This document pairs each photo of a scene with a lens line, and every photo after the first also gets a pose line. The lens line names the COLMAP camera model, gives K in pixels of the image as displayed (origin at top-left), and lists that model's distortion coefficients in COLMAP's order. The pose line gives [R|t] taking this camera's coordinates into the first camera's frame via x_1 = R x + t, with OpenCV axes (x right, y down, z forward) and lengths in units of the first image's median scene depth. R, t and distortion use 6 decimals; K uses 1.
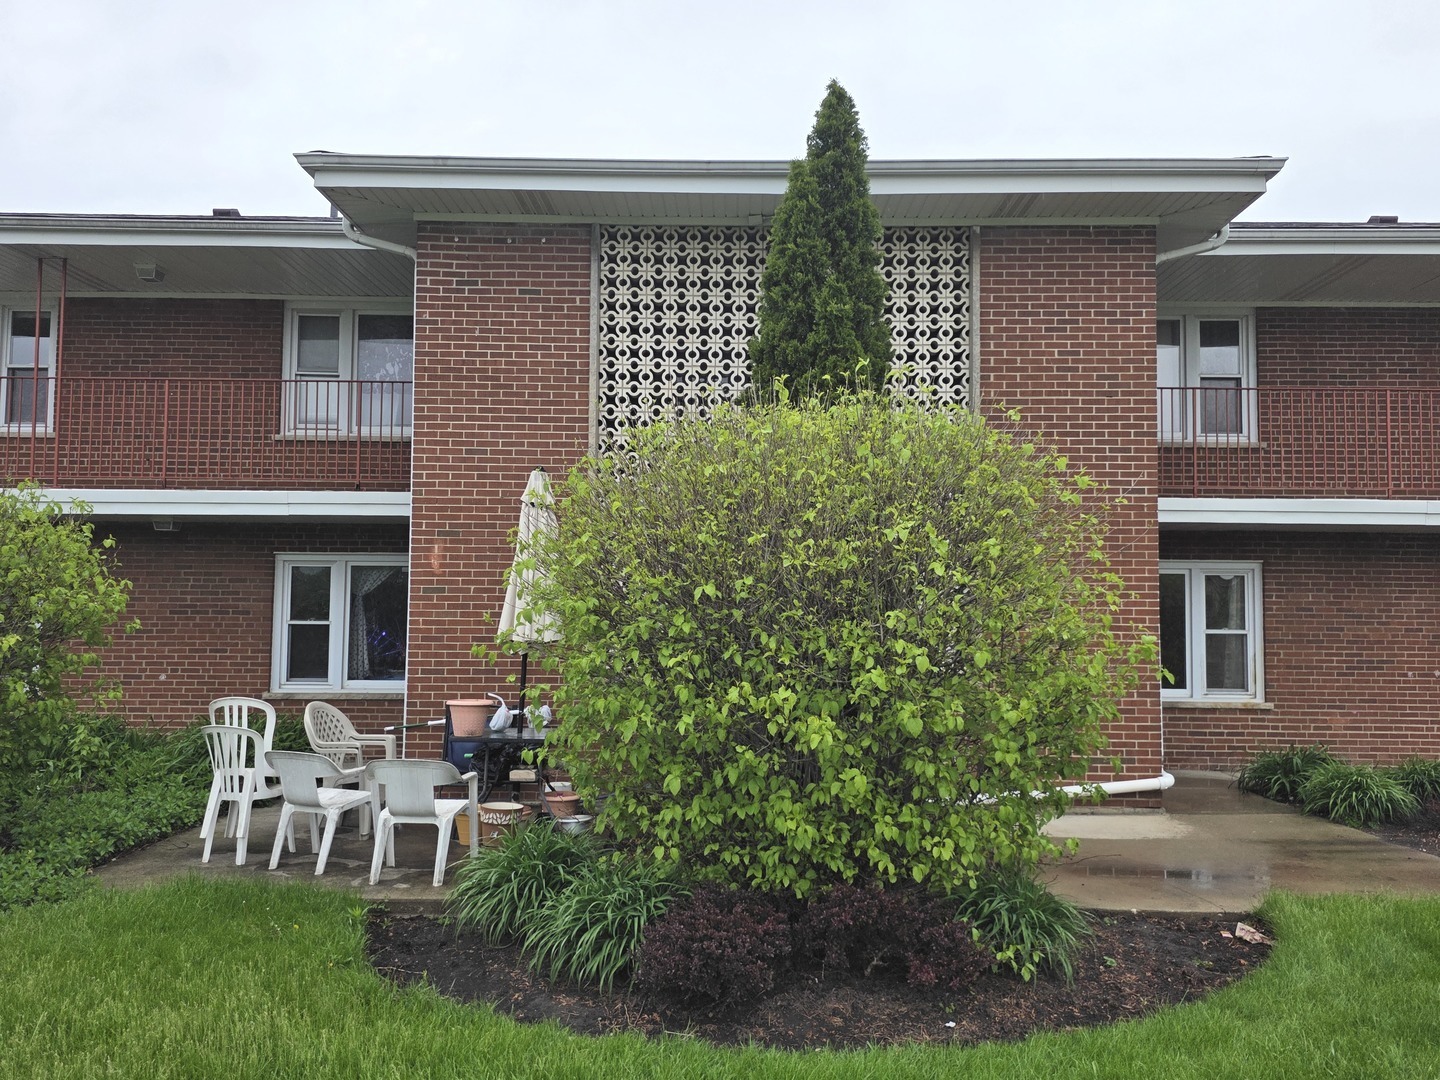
lens RADIAL K [[1095.8, 0, 720.8], [0, 1095.8, 541.8], [0, 0, 1]] dist [0.042190, -0.021741]
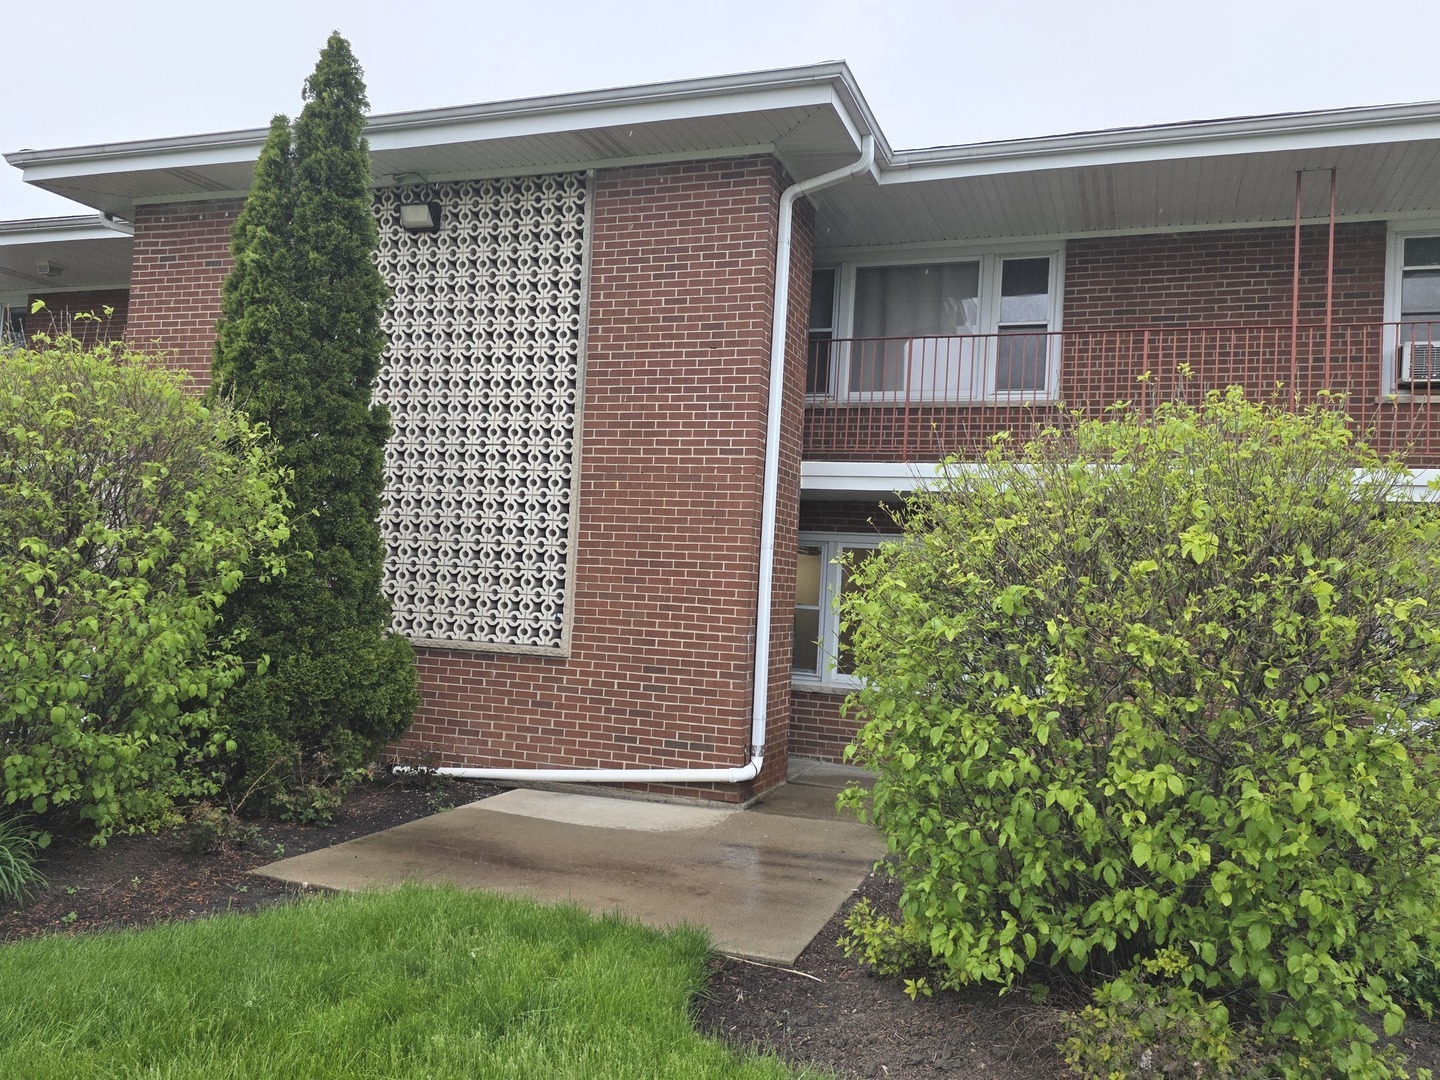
lens RADIAL K [[1095.8, 0, 722.9], [0, 1095.8, 540.9], [0, 0, 1]] dist [0.042190, -0.021741]
pose [[0.941590, 0.028960, -0.335515, 0.665236], [-0.023727, 0.999525, 0.019685, 0.009280], [0.335926, -0.010575, 0.941829, 0.148824]]
